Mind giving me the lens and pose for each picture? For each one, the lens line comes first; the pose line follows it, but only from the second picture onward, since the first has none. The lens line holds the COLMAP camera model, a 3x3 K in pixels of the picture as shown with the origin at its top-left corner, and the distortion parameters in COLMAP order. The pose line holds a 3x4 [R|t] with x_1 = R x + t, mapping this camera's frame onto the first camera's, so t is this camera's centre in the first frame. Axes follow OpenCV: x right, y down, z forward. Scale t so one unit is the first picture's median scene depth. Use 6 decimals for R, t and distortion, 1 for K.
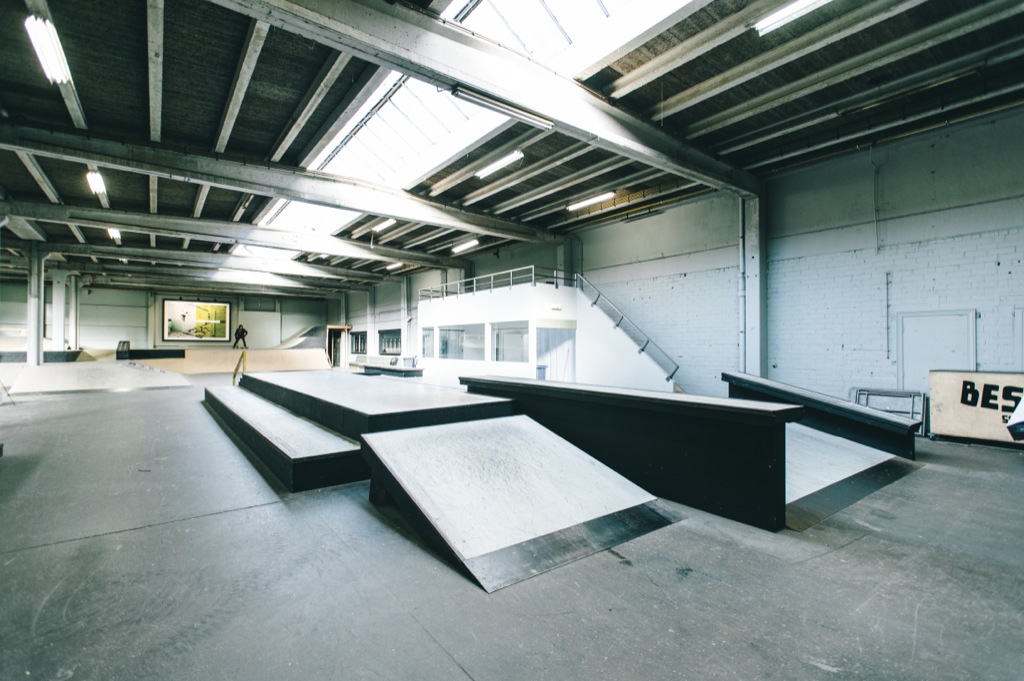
lens RADIAL K [[471.9, 0, 511.8], [0, 471.9, 342.0], [0, 0, 1]] dist [0.021761, -0.008131]
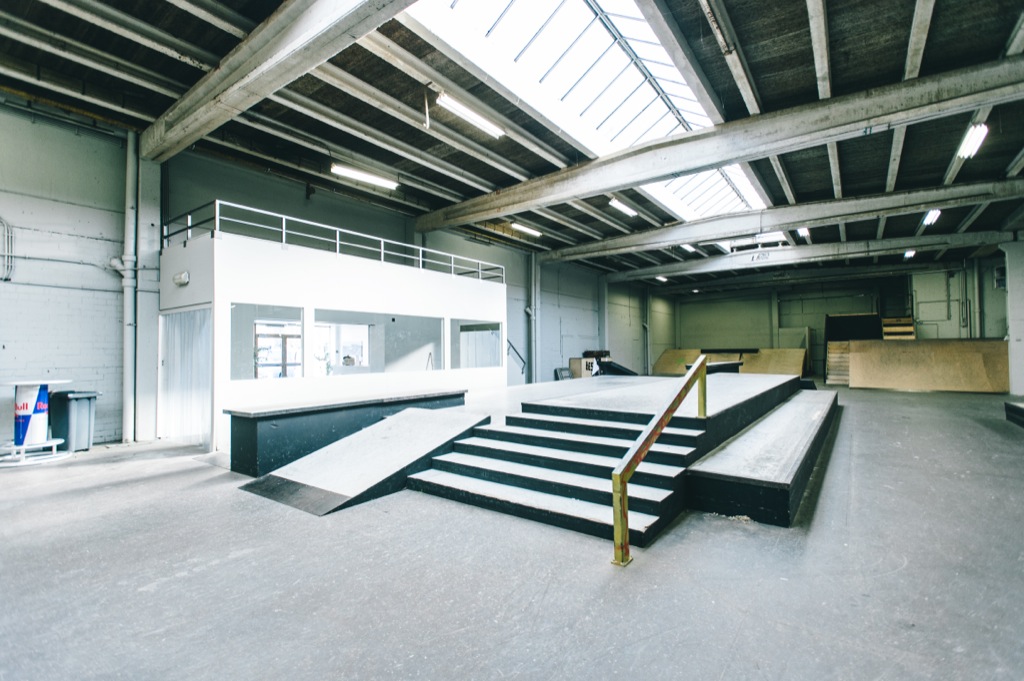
lens RADIAL K [[471.9, 0, 509.8], [0, 471.9, 343.0], [0, 0, 1]] dist [0.021761, -0.008131]
pose [[-0.288077, 0.017388, 0.957449, -0.370195], [0.000486, 0.999838, -0.018012, 0.005384], [-0.957607, -0.004724, -0.288038, 0.544166]]
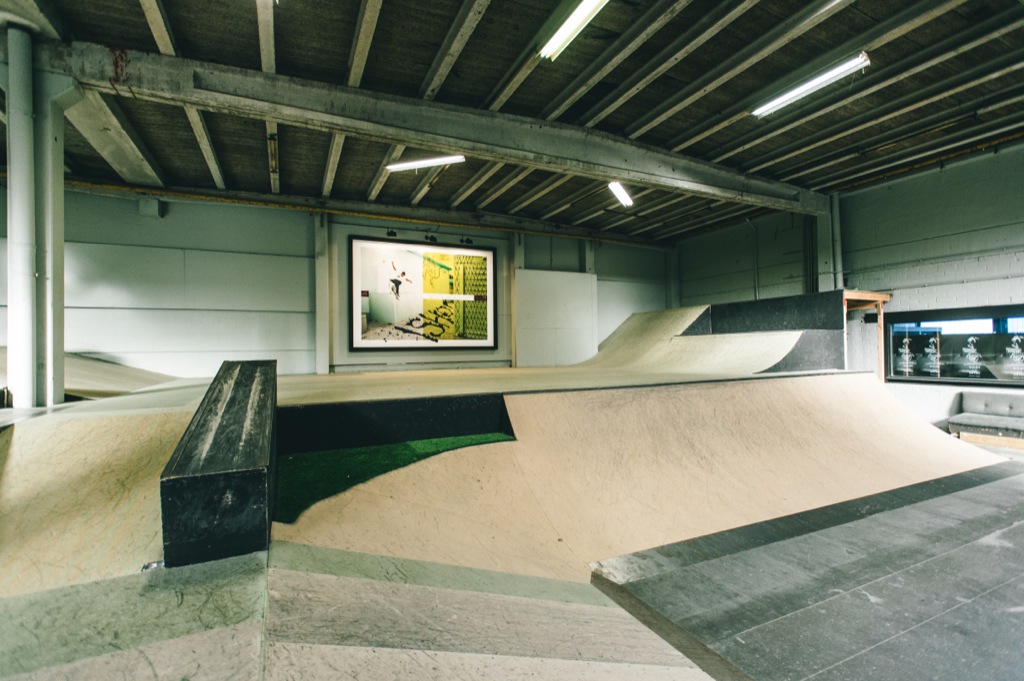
lens RADIAL K [[471.9, 0, 509.8], [0, 471.9, 339.6], [0, 0, 1]] dist [0.021761, -0.008131]
pose [[0.979739, -0.020106, -0.199268, -0.545492], [0.018181, 0.999769, -0.011485, -0.004745], [0.199453, 0.007629, 0.979878, 0.676905]]
